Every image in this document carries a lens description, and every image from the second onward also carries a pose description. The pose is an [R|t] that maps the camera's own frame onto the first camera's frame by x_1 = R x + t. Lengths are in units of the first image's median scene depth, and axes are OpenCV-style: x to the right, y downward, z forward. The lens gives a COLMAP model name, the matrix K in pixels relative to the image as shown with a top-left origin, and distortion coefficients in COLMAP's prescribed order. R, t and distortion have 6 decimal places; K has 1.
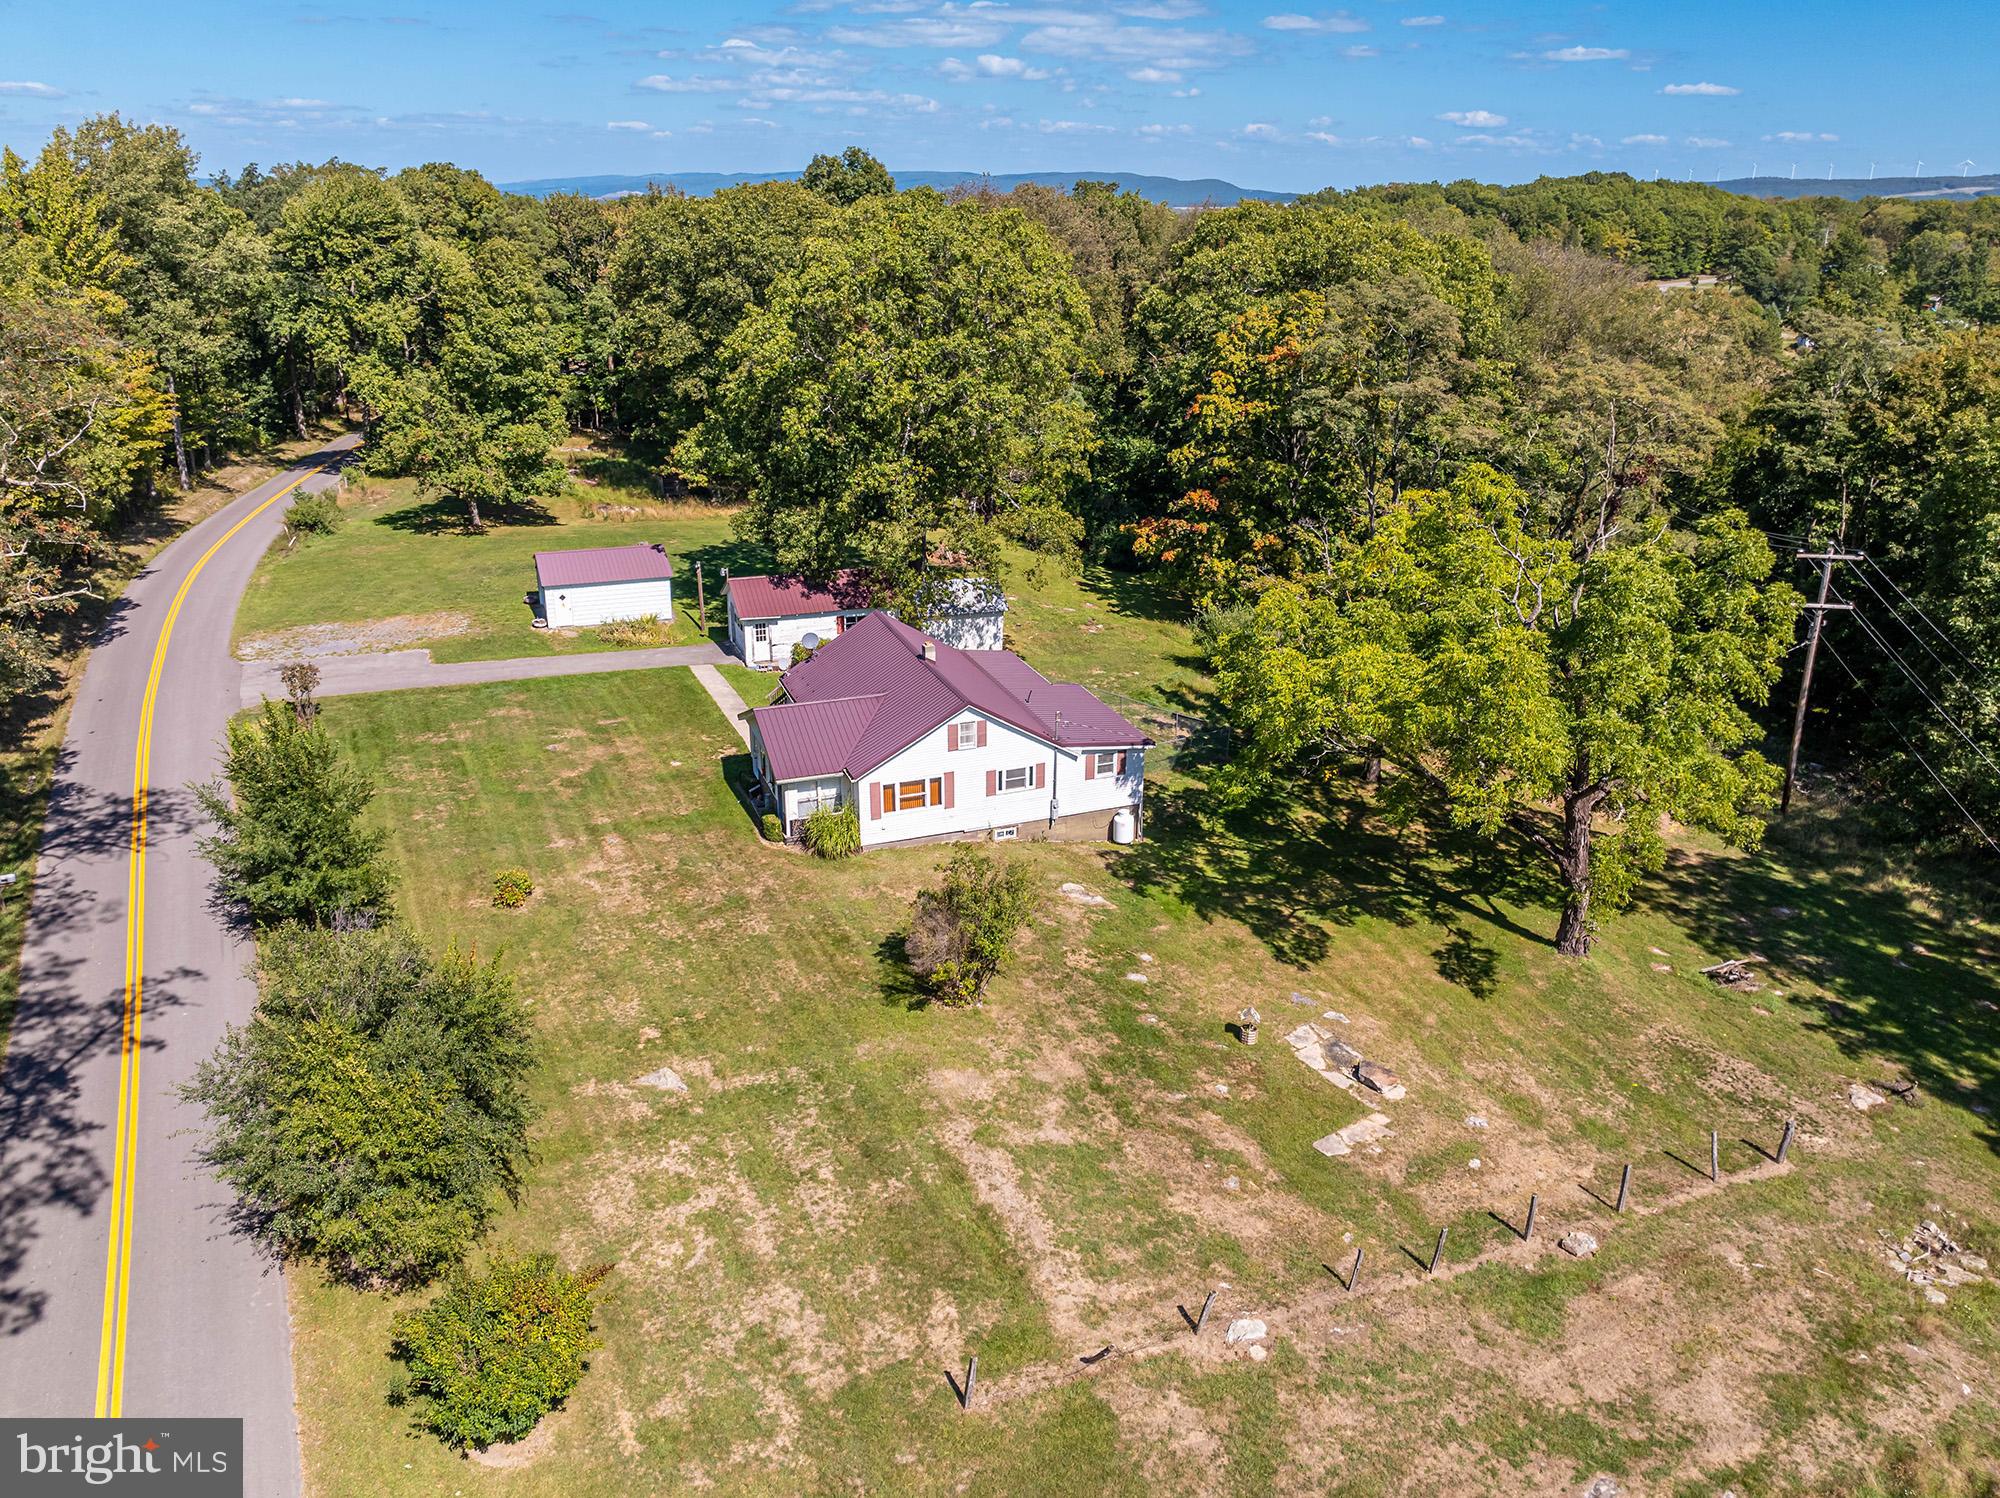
lens RADIAL K [[1404.4, 0, 1000.0], [0, 1404.4, 749.0], [0, 0, 1]] dist [-0.039915, -0.000745]
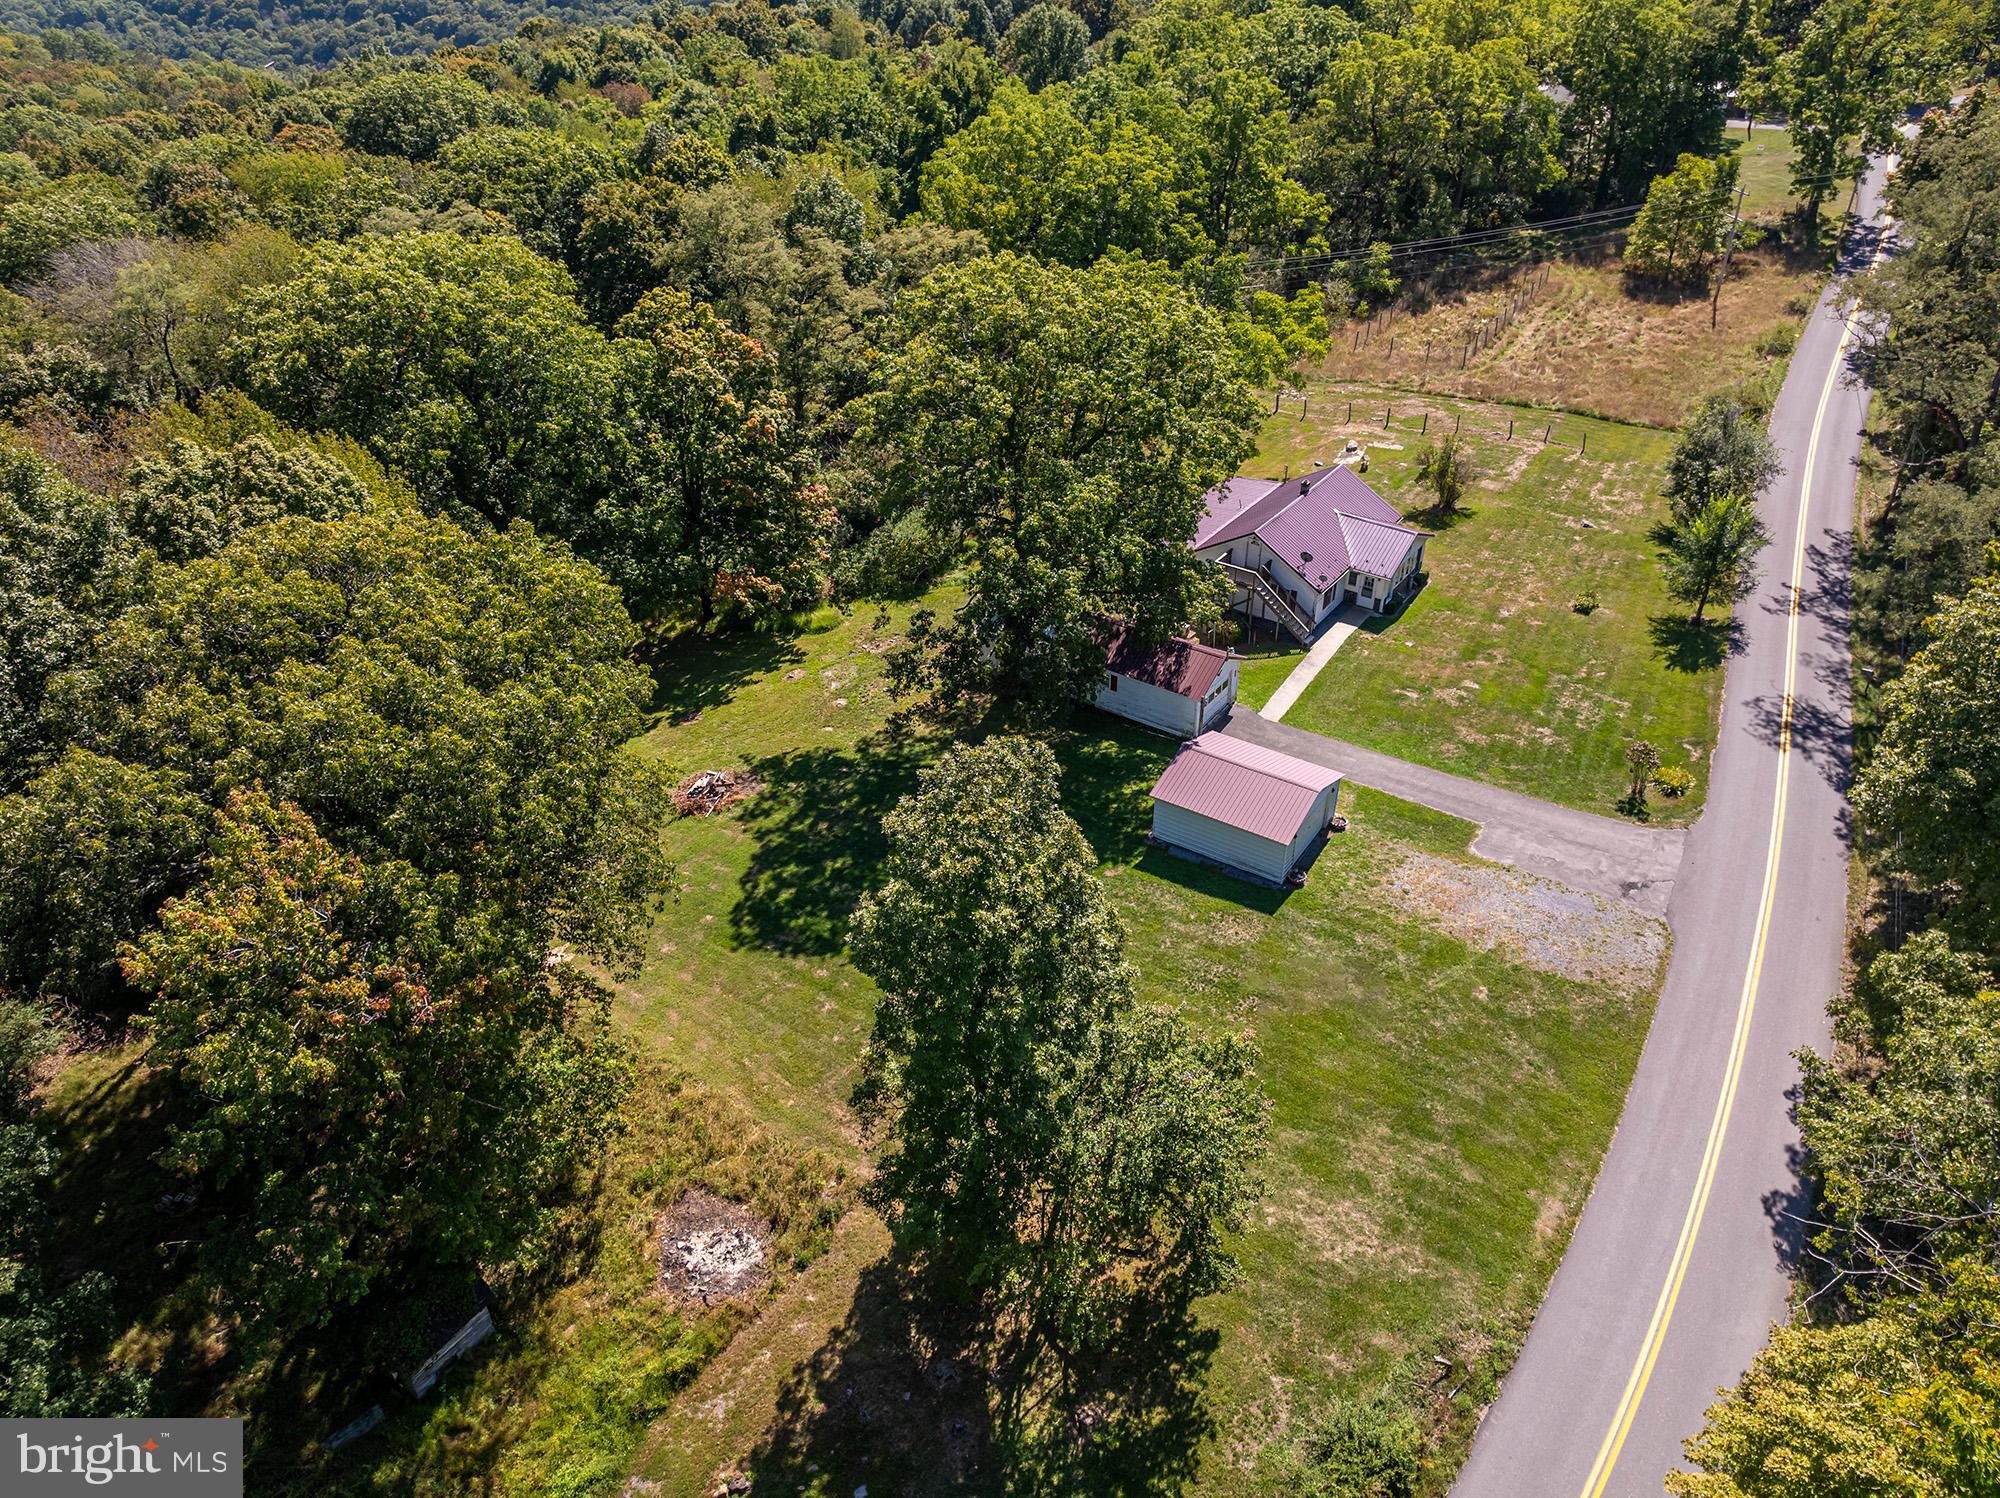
lens RADIAL K [[1404.4, 0, 1000.0], [0, 1404.4, 749.0], [0, 0, 1]] dist [-0.039915, -0.000745]
pose [[-0.561077, -0.474545, 0.678233, -1.319590], [0.308835, 0.640183, 0.703410, -1.353893], [-0.767993, 0.604130, -0.212636, 2.230878]]
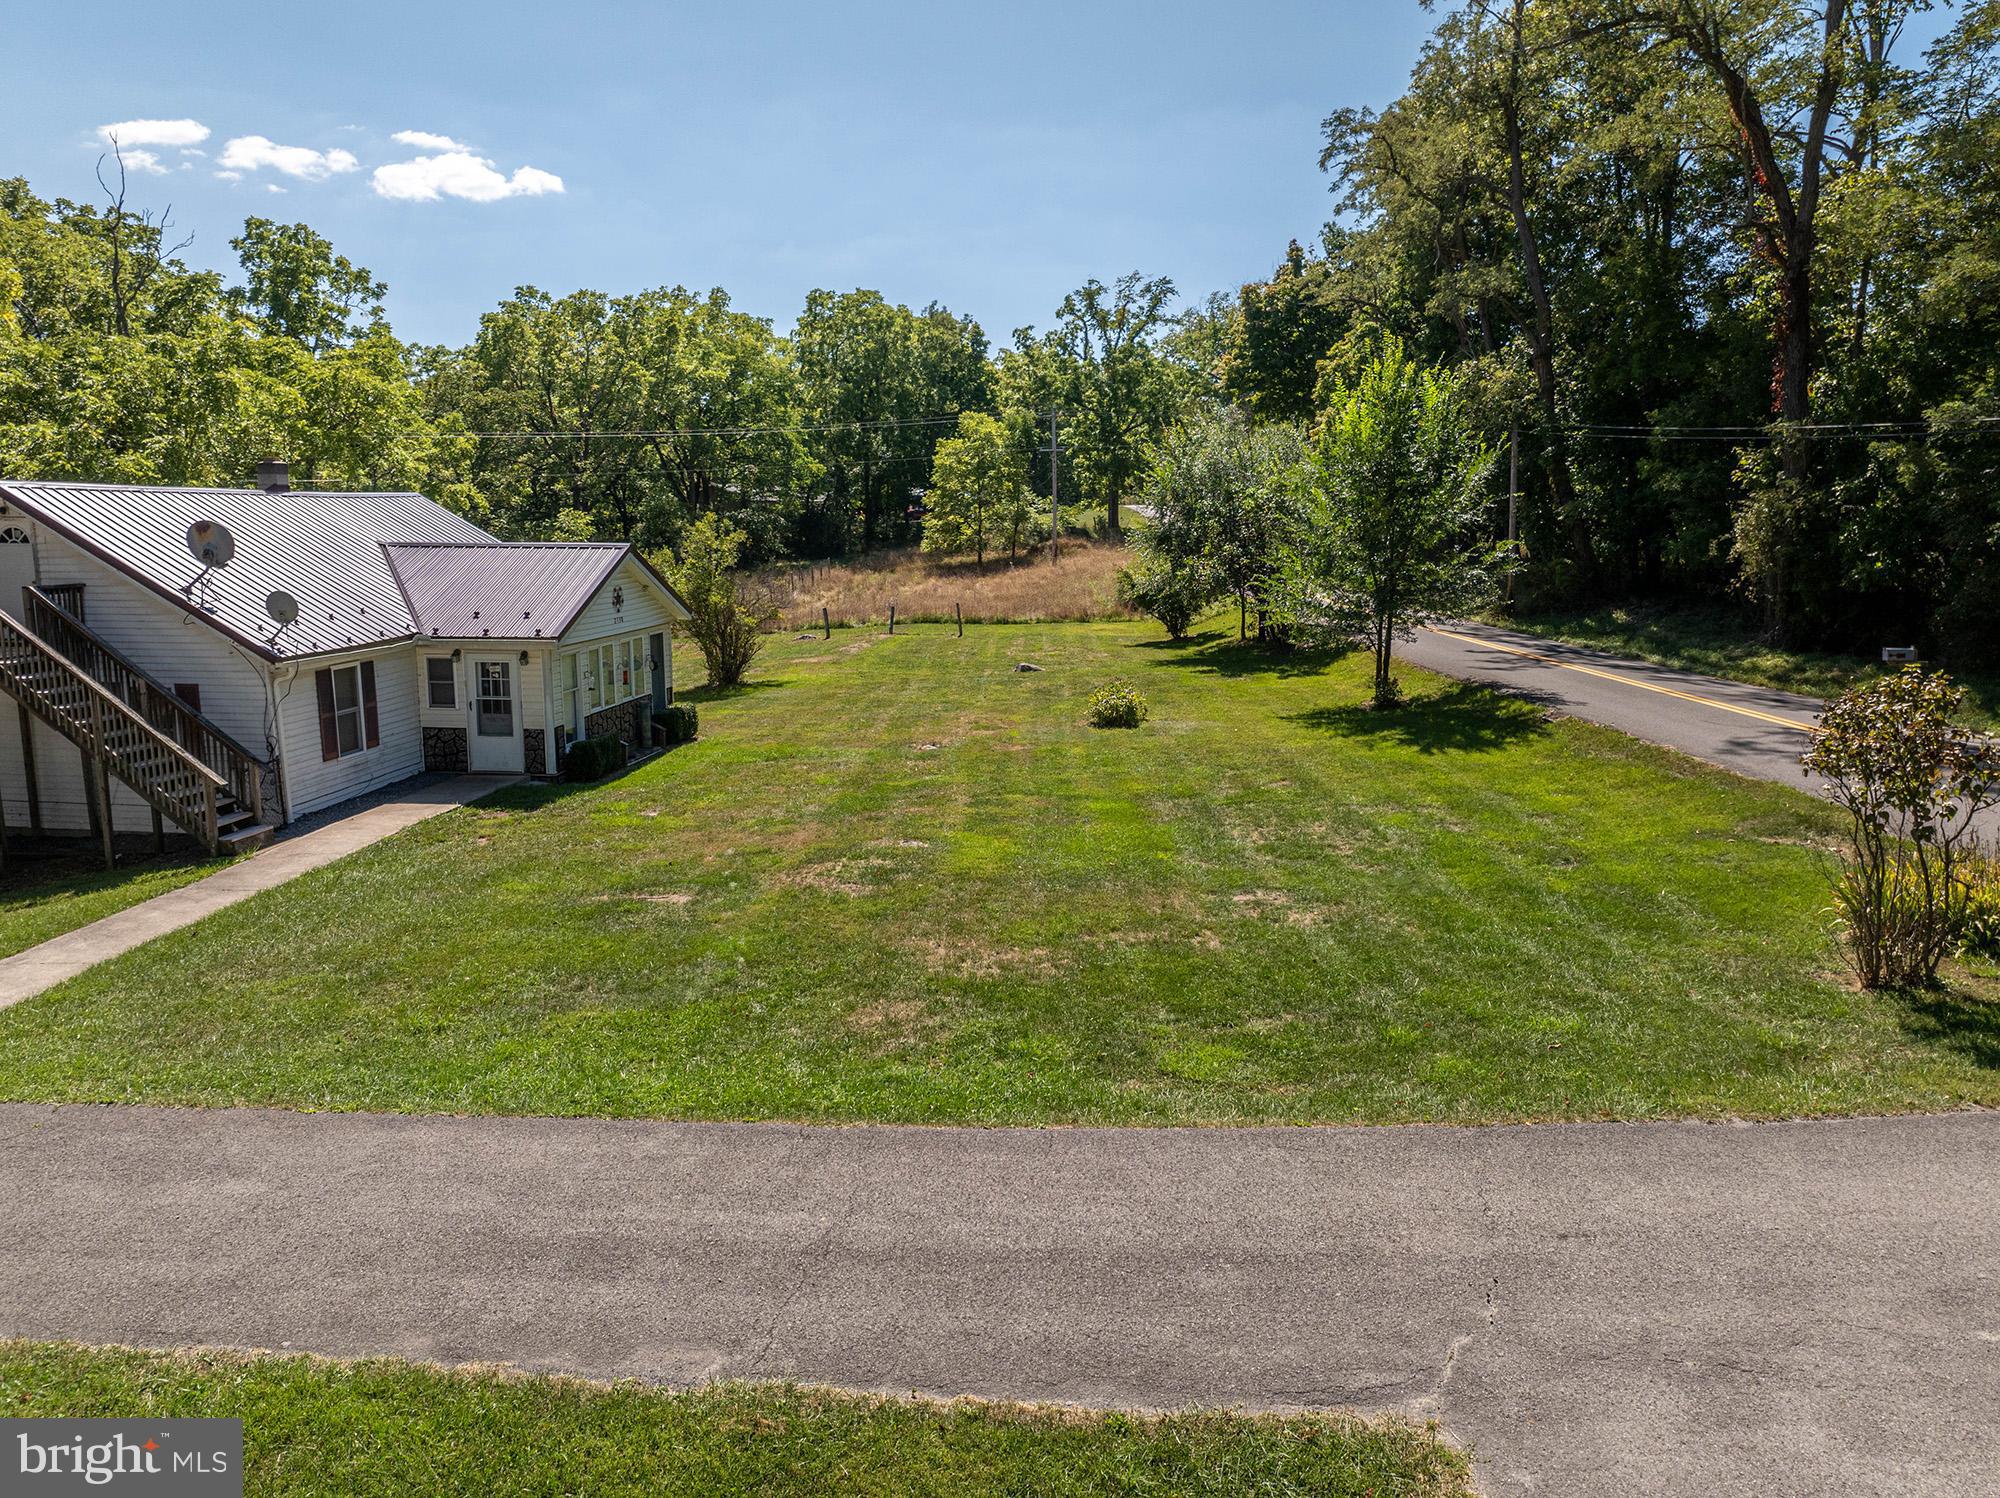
lens RADIAL K [[1408.6, 0, 1002.4], [0, 1408.6, 759.9], [0, 0, 1]] dist [-0.062319, 0.037297]
pose [[-0.888544, -0.095308, 0.448783, -0.655269], [0.160981, 0.851225, 0.499501, -0.239156], [-0.429622, 0.516074, -0.741008, 1.661310]]
